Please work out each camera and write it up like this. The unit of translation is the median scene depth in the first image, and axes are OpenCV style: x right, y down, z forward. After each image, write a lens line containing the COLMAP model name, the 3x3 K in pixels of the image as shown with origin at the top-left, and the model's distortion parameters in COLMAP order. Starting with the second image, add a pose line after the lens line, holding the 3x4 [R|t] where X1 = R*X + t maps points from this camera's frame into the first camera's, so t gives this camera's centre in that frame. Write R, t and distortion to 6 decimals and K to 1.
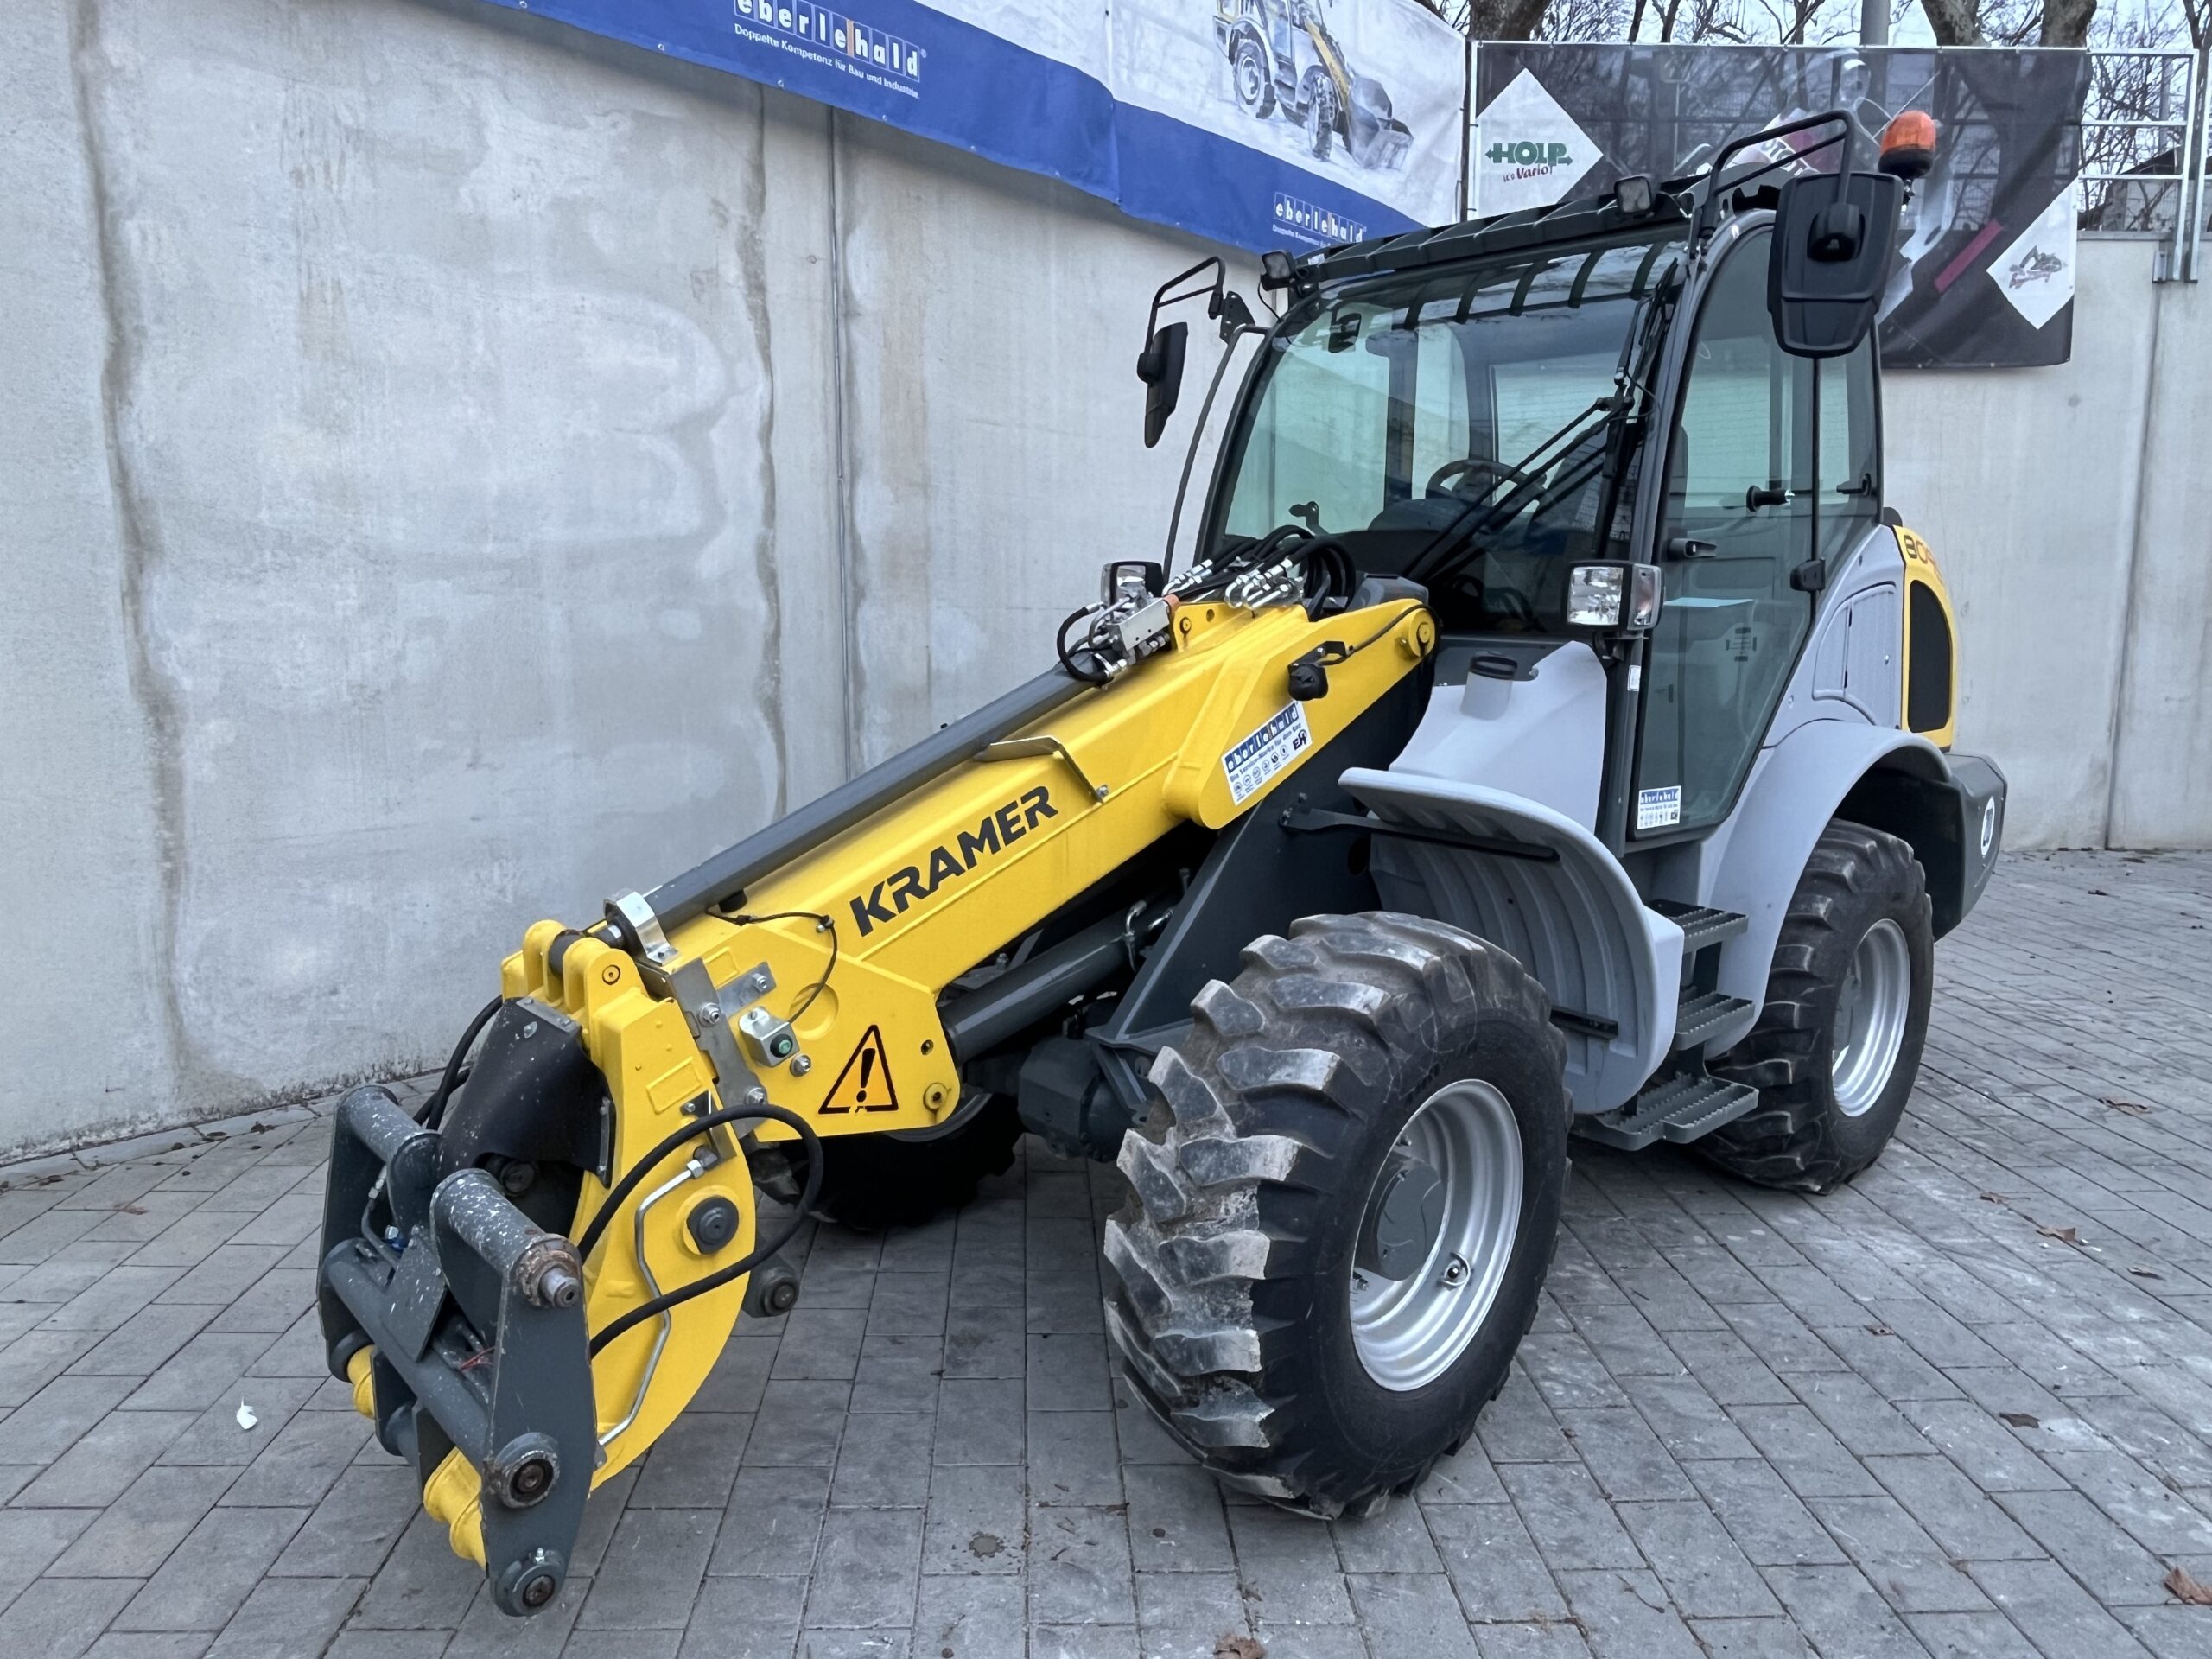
lens RADIAL K [[1432.5, 0, 1119.6], [0, 1432.5, 834.8], [0, 0, 1]] dist [-0.005282, -0.001720]
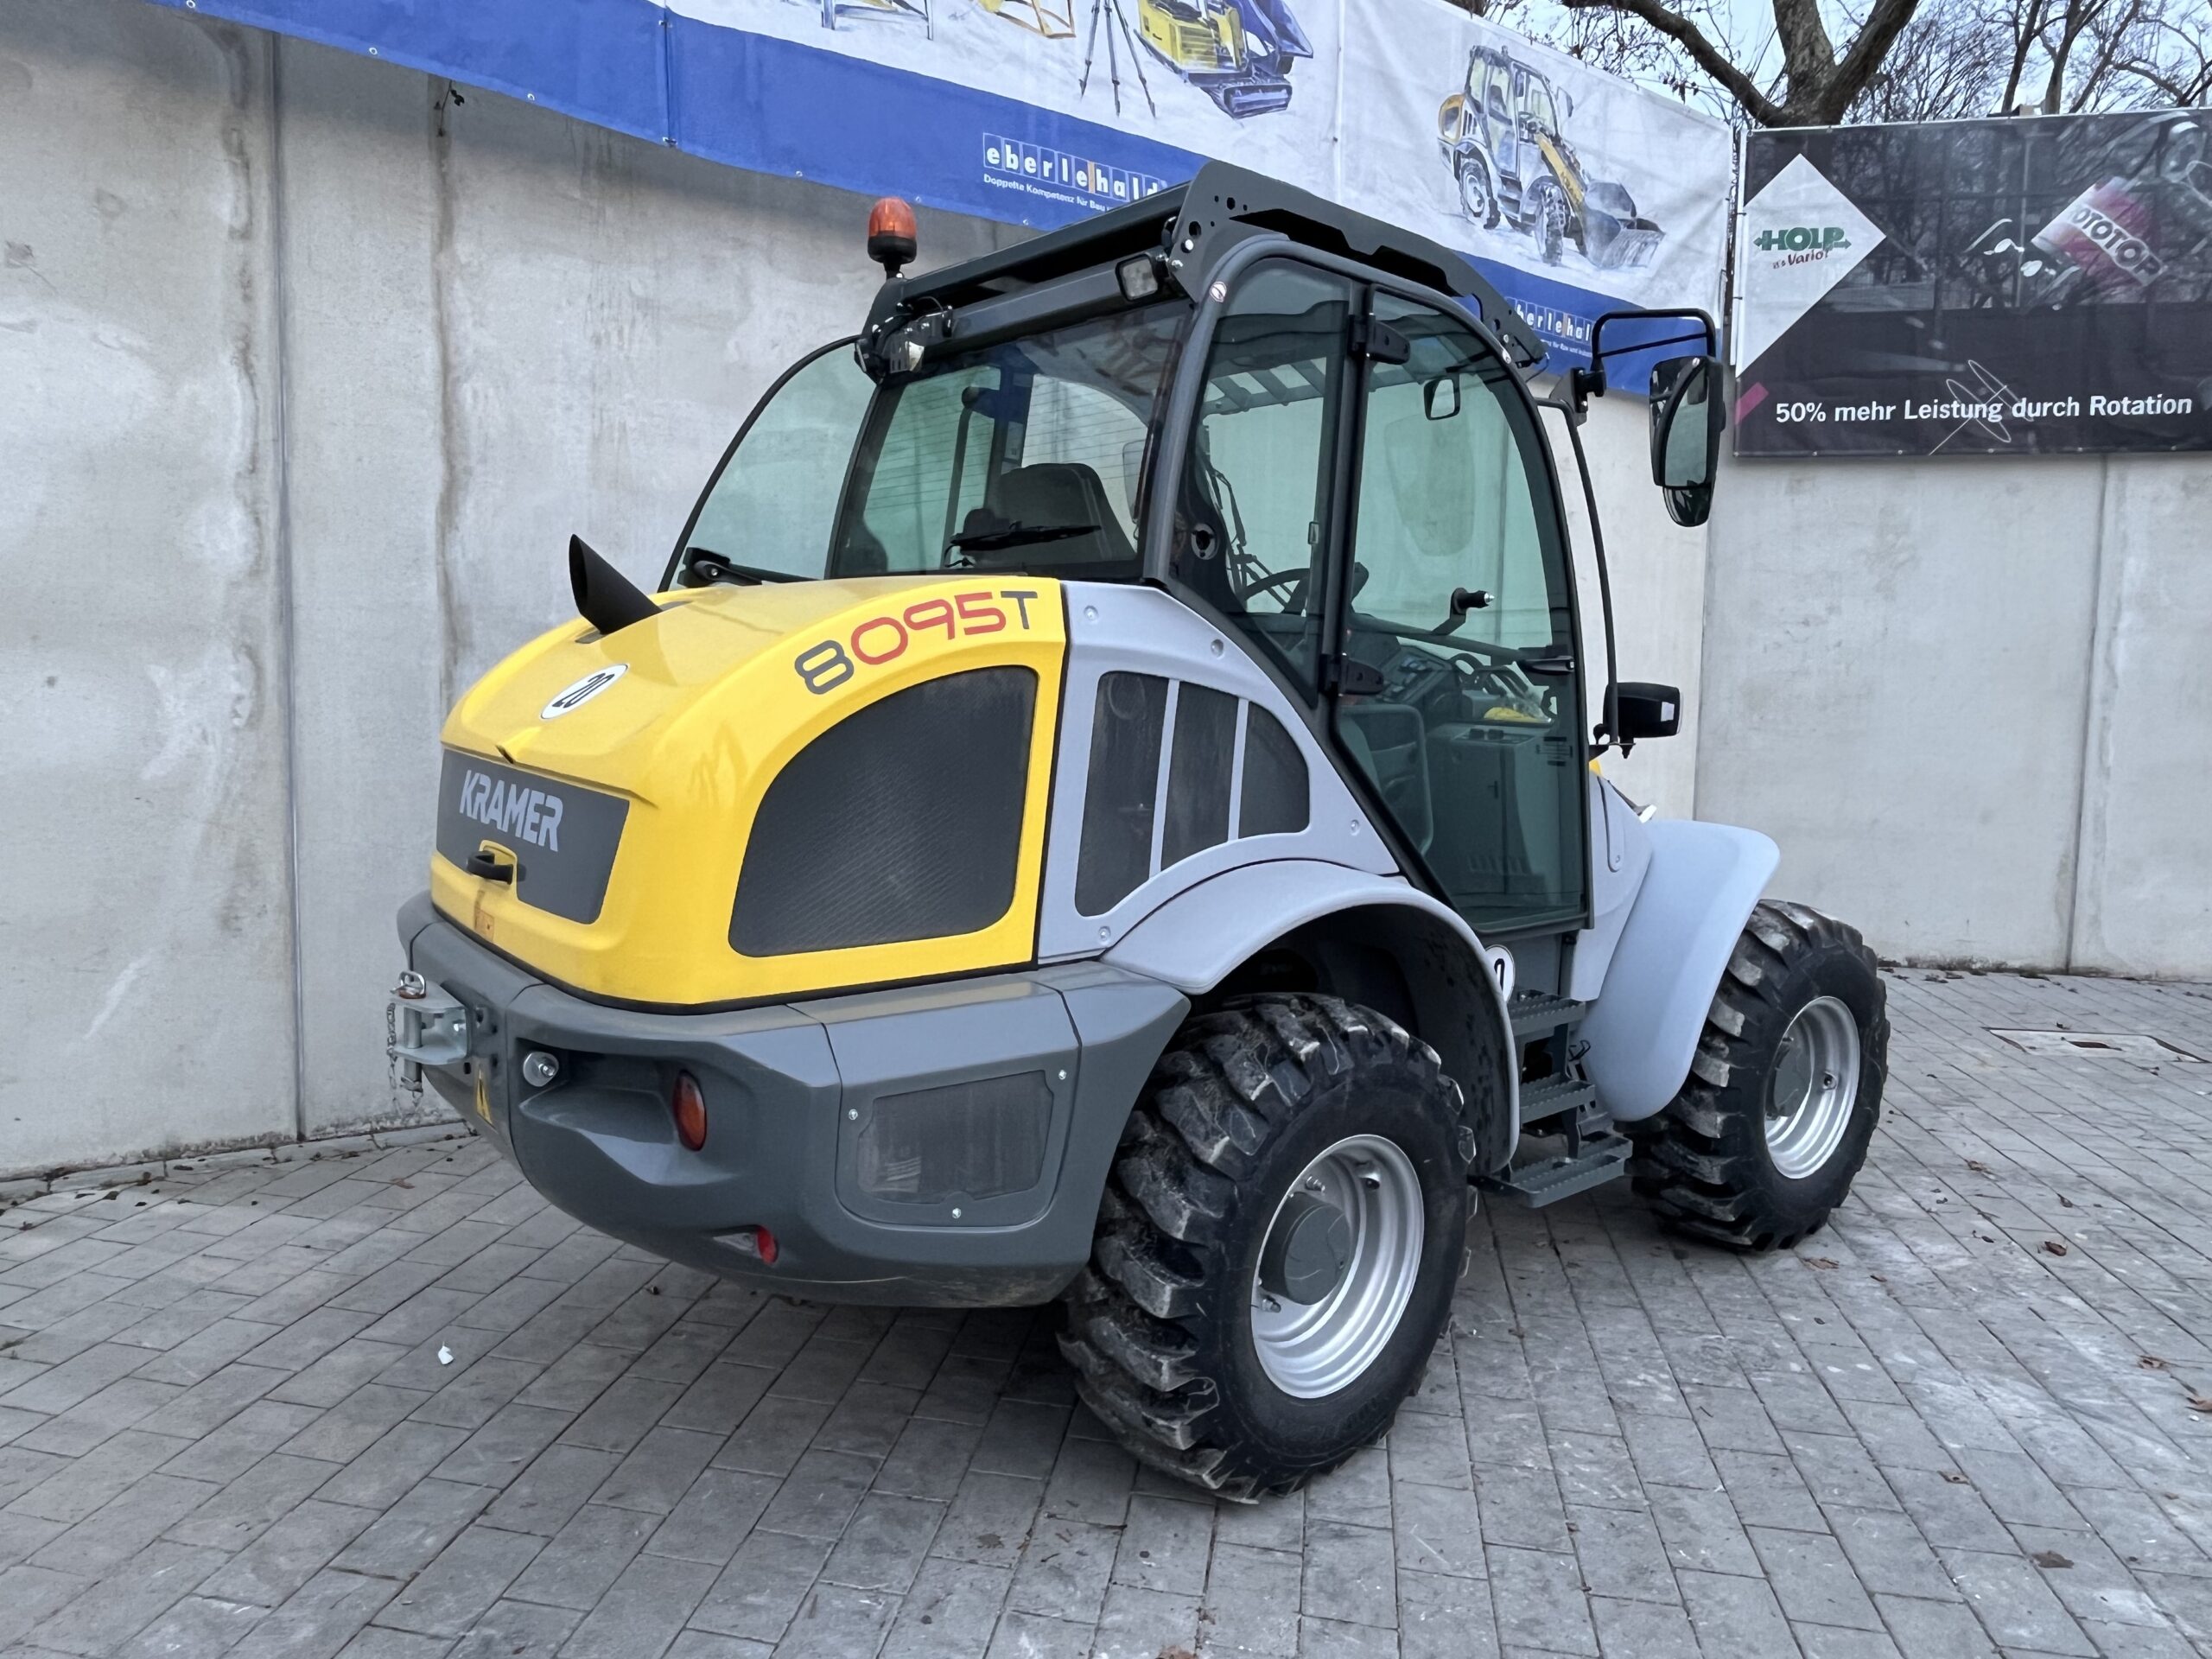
lens RADIAL K [[1449.3, 0, 1107.0], [0, 1449.3, 829.4], [0, 0, 1]] dist [-0.006080, 0.000331]
pose [[0.974744, 0.040523, -0.219620, 0.133231], [-0.052512, 0.997416, -0.049029, -0.009321], [0.217066, 0.059324, 0.974353, -0.078960]]
